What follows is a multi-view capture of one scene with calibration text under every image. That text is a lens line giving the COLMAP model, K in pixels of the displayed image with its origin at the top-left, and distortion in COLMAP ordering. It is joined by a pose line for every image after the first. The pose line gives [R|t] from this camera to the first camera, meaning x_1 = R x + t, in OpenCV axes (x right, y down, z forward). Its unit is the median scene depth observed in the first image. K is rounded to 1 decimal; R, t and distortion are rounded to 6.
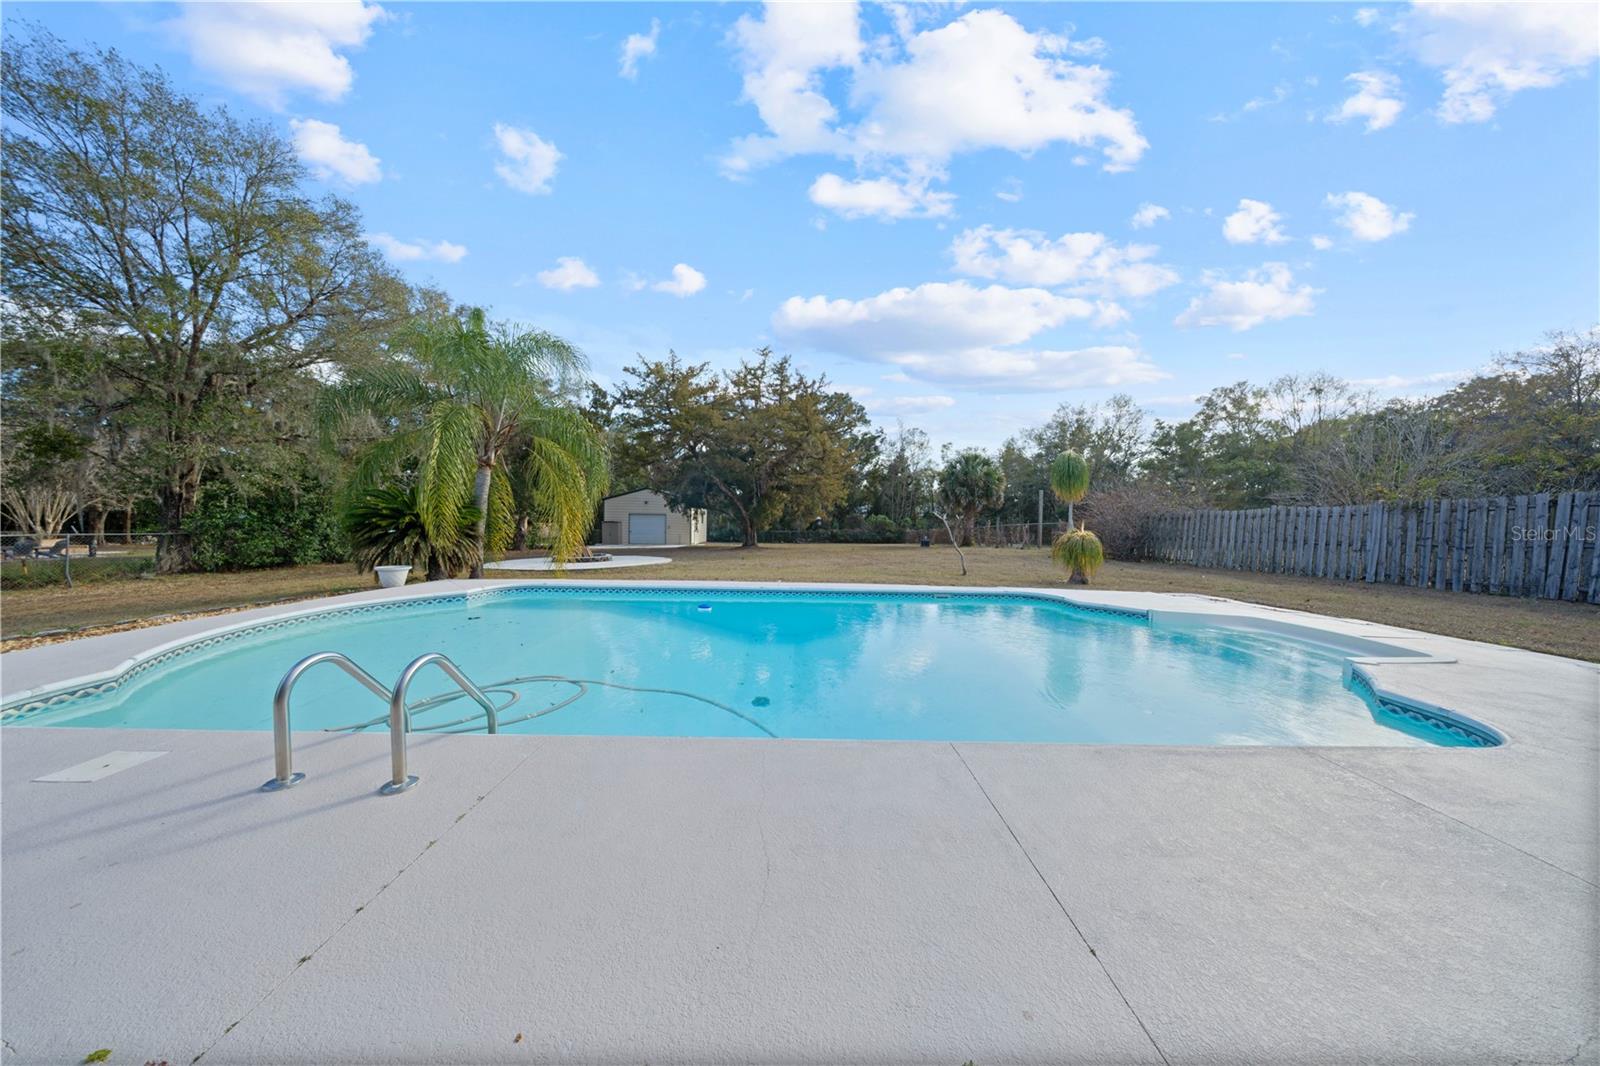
lens RADIAL K [[470.5, 0, 794.9], [0, 470.5, 520.4], [0, 0, 1]] dist [0.000481, -0.000042]
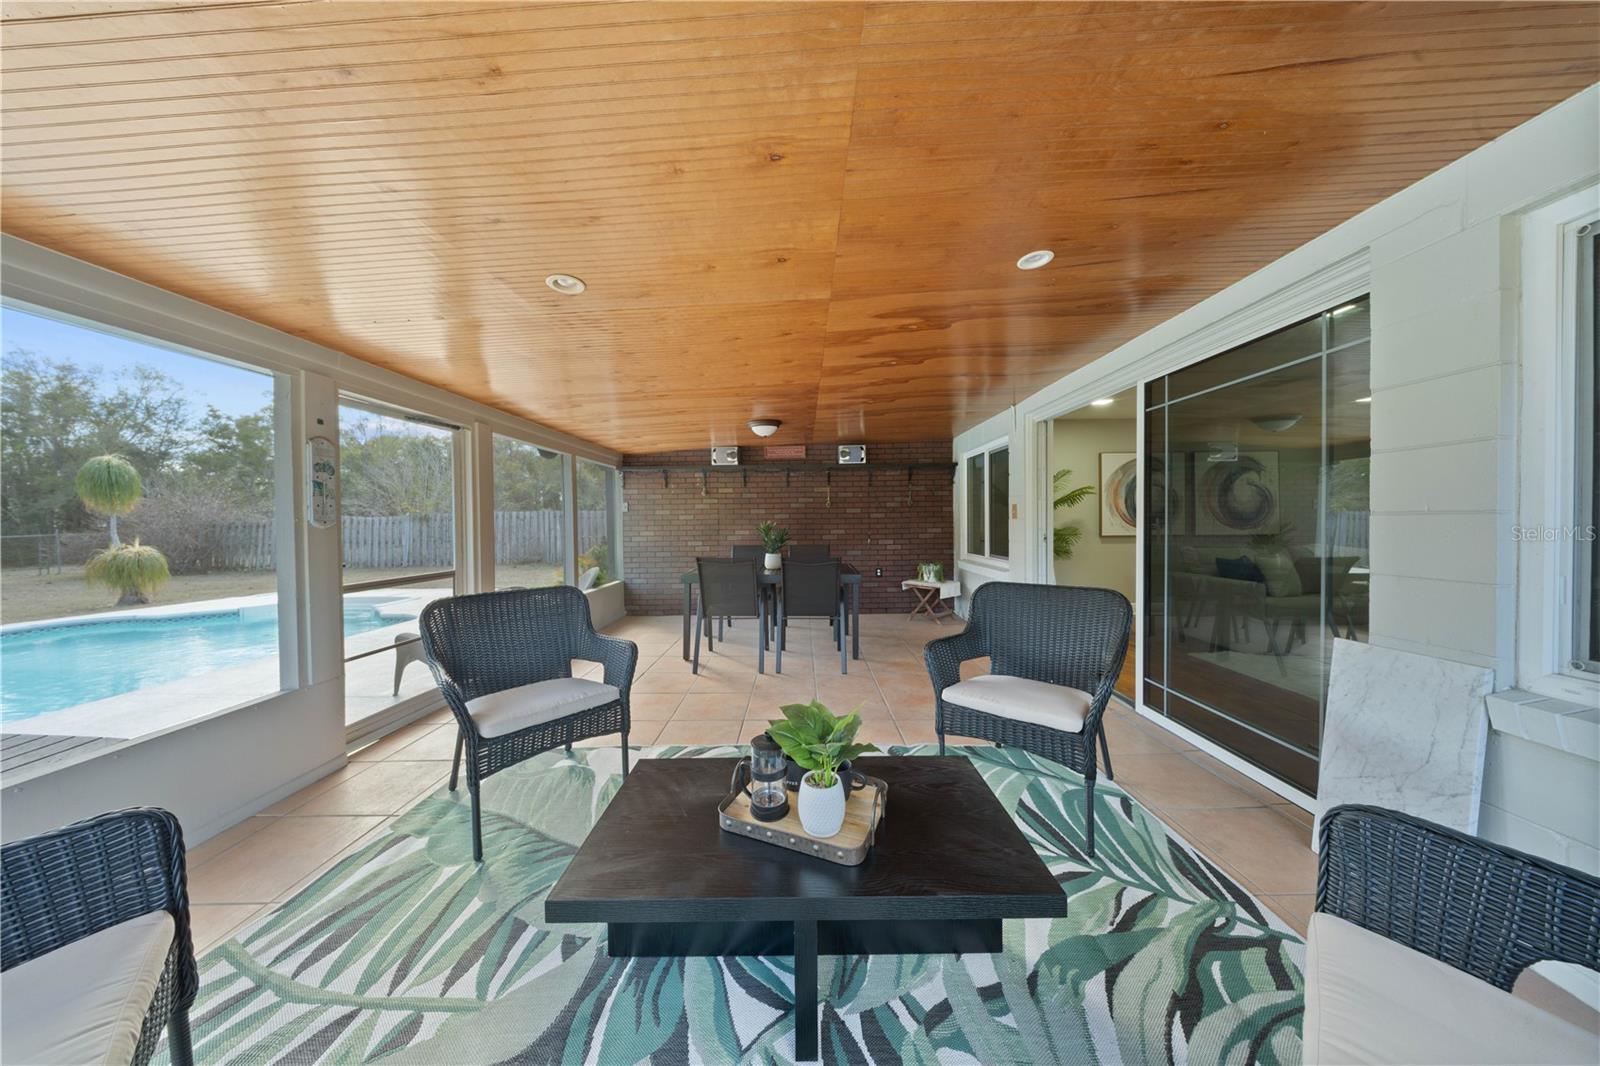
lens RADIAL K [[470.5, 0, 795.7], [0, 470.5, 525.8], [0, 0, 1]] dist [0.000481, -0.000042]
pose [[0.017991, -0.025538, 0.999512, -0.069031], [0.010800, 0.999620, 0.025346, -0.006725], [-0.999780, 0.010338, 0.018260, -0.074581]]
